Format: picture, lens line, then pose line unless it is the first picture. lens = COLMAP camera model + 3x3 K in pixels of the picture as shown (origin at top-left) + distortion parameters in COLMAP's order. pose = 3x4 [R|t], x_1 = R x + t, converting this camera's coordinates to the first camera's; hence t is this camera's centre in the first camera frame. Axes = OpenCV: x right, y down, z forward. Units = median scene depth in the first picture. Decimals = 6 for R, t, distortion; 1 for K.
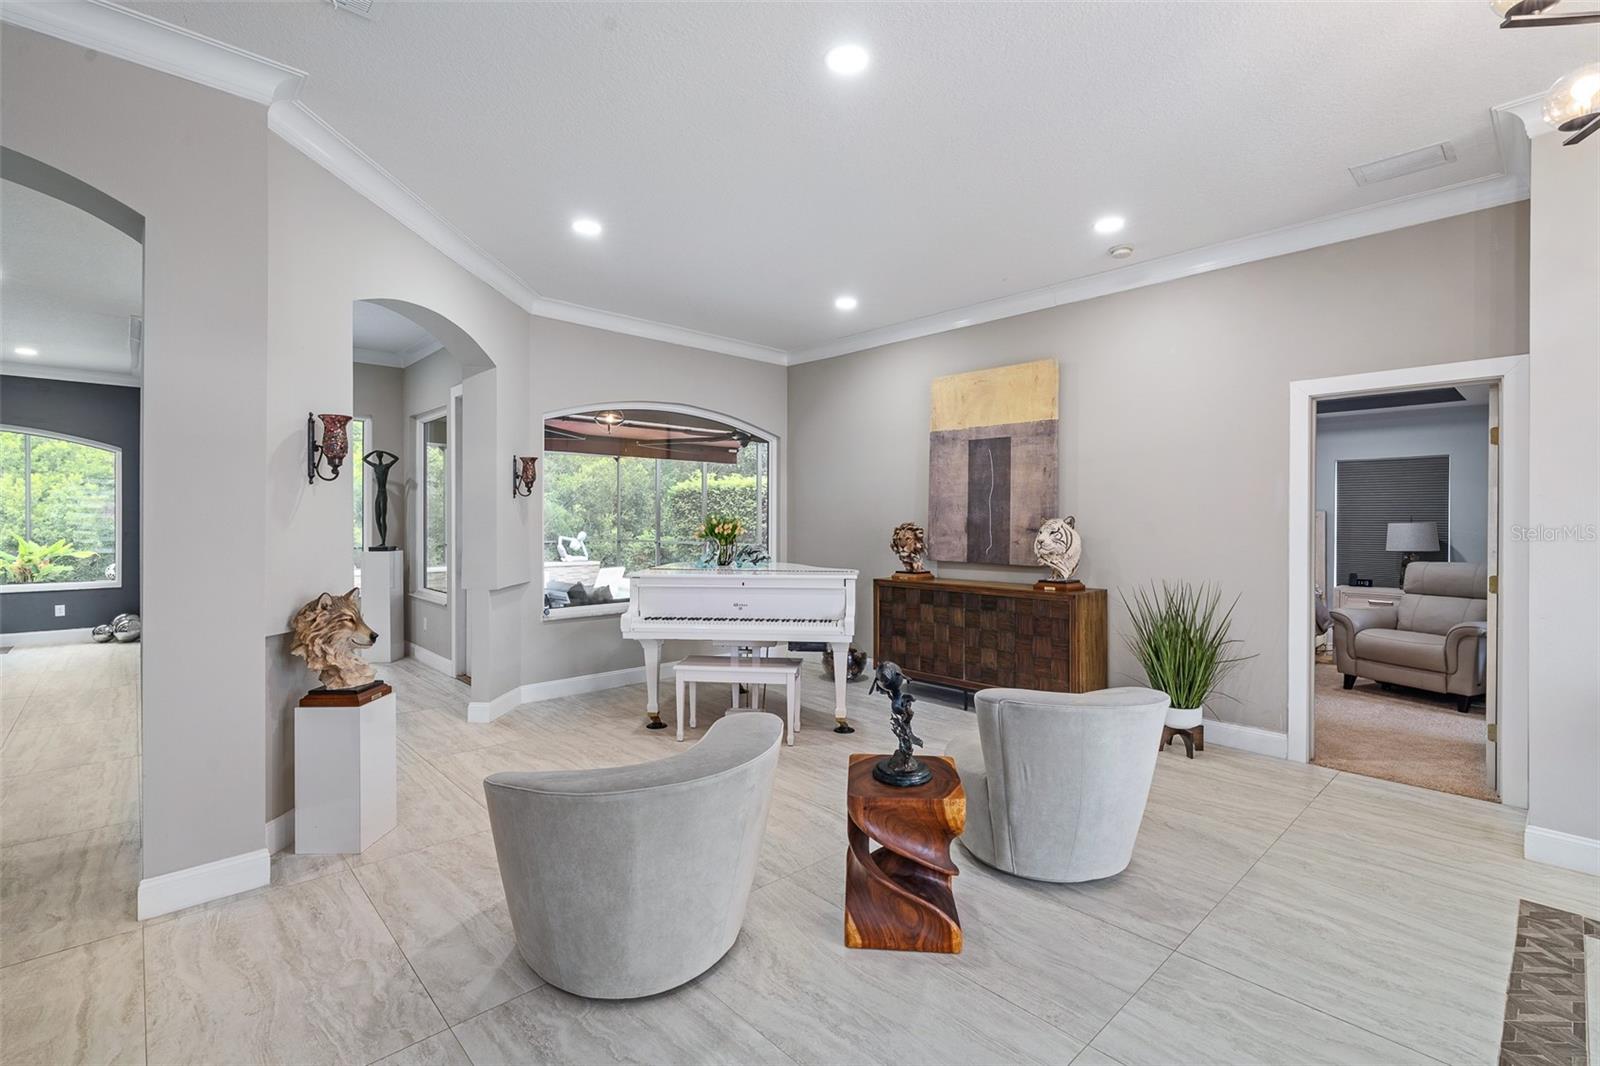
lens RADIAL K [[722.9, 0, 801.4], [0, 722.9, 524.2], [0, 0, 1]] dist [-0.008710, 0.005428]
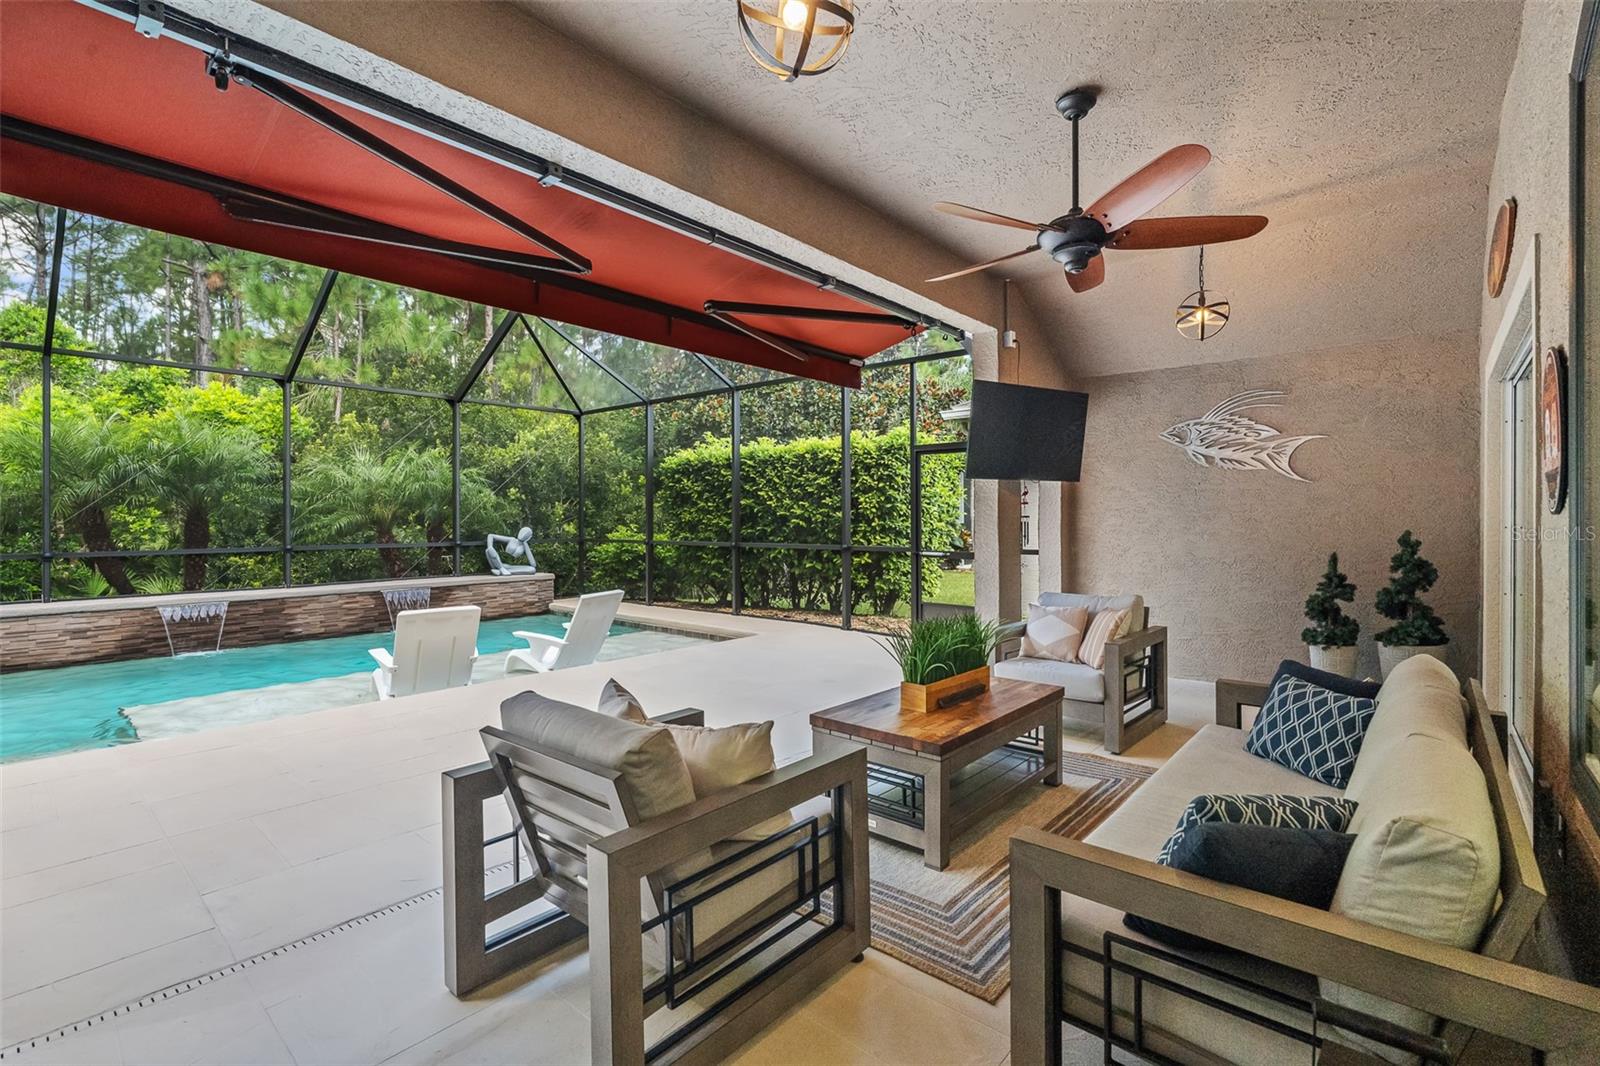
lens RADIAL K [[719.5, 0, 803.4], [0, 719.5, 524.9], [0, 0, 1]] dist [-0.008700, 0.004649]
pose [[0.994241, -0.001879, 0.107153, -0.365210], [0.001870, 0.999998, 0.000180, 0.025270], [-0.107153, 0.000022, 0.994243, 0.981426]]
